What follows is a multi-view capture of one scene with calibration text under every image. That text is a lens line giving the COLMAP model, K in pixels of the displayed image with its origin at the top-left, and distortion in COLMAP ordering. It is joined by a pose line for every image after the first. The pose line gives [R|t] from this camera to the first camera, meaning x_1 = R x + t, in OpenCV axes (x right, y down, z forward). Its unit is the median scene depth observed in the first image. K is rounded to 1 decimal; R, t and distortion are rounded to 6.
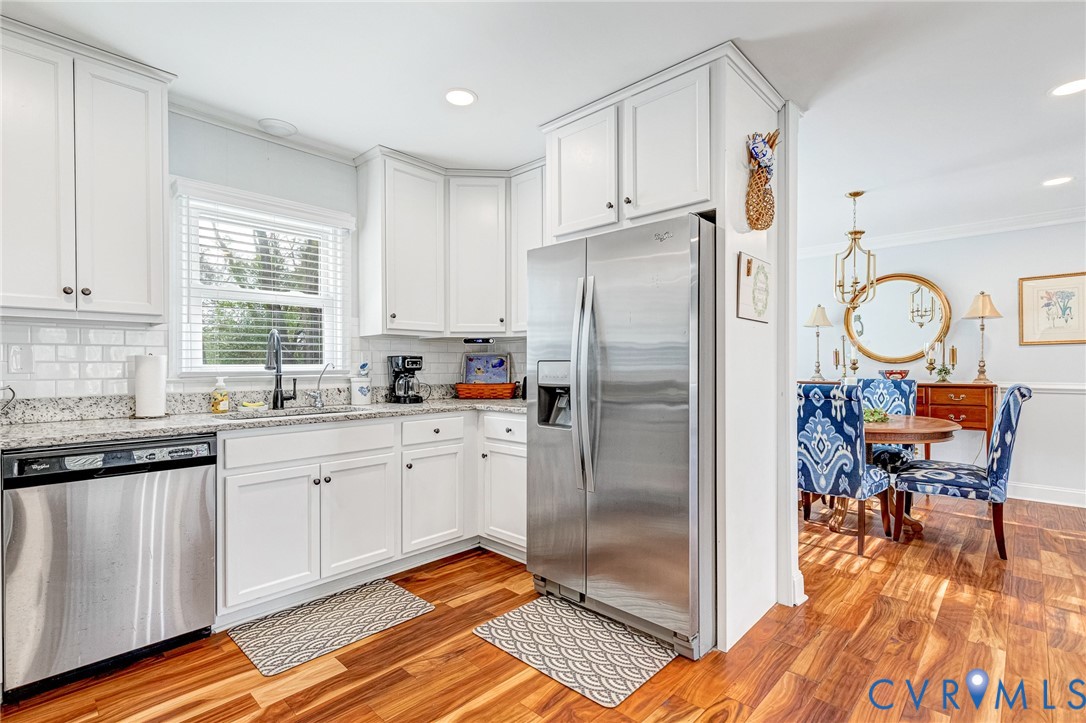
lens RADIAL K [[526.3, 0, 522.1], [0, 526.3, 366.6], [0, 0, 1]] dist [0.003850, 0.000942]
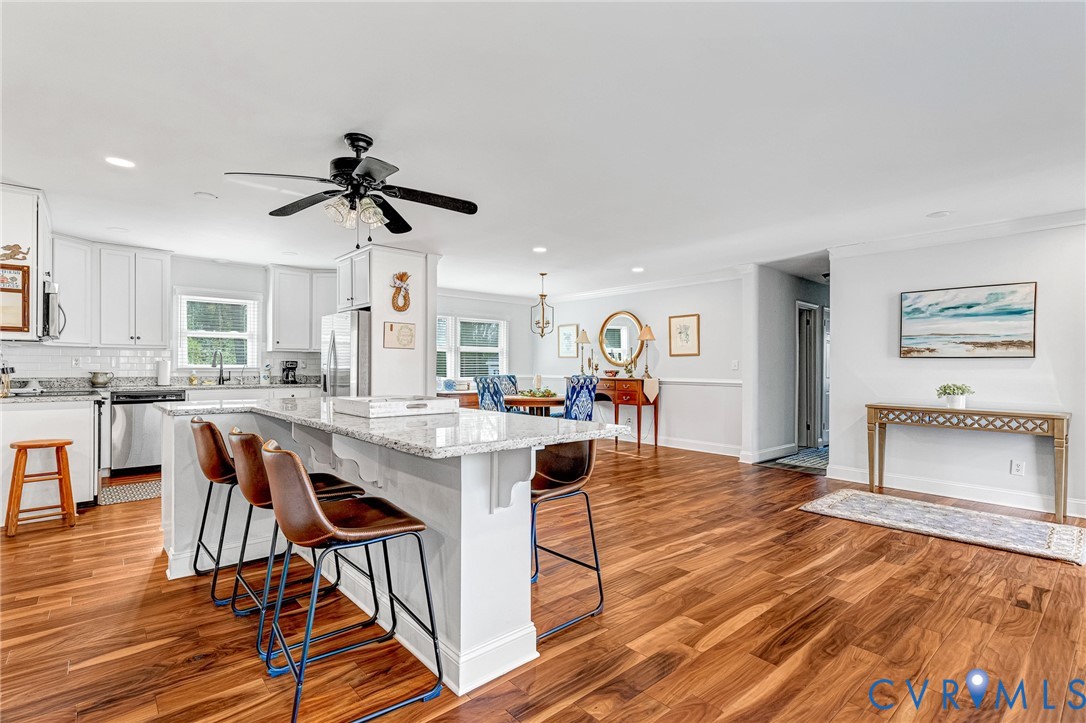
lens RADIAL K [[526.3, 0, 530.6], [0, 526.3, 362.2], [0, 0, 1]] dist [0.003850, 0.000942]
pose [[0.997754, 0.006552, -0.066671, 0.868250], [-0.007142, 0.999937, -0.008604, -0.004333], [0.066610, 0.009061, 0.997738, -0.998783]]
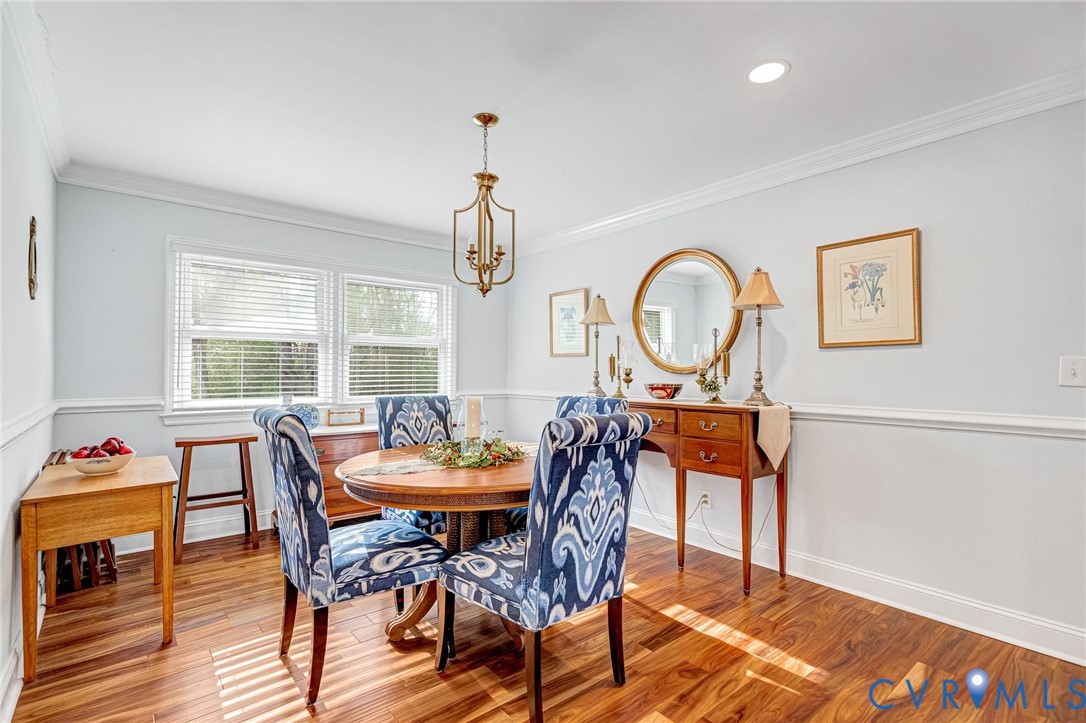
lens RADIAL K [[526.3, 0, 525.9], [0, 526.3, 372.0], [0, 0, 1]] dist [0.003850, 0.000942]
pose [[0.994096, 0.004028, -0.108429, 0.920910], [-0.004179, 0.999991, -0.001172, -0.011517], [0.108423, 0.001618, 0.994103, 0.432253]]
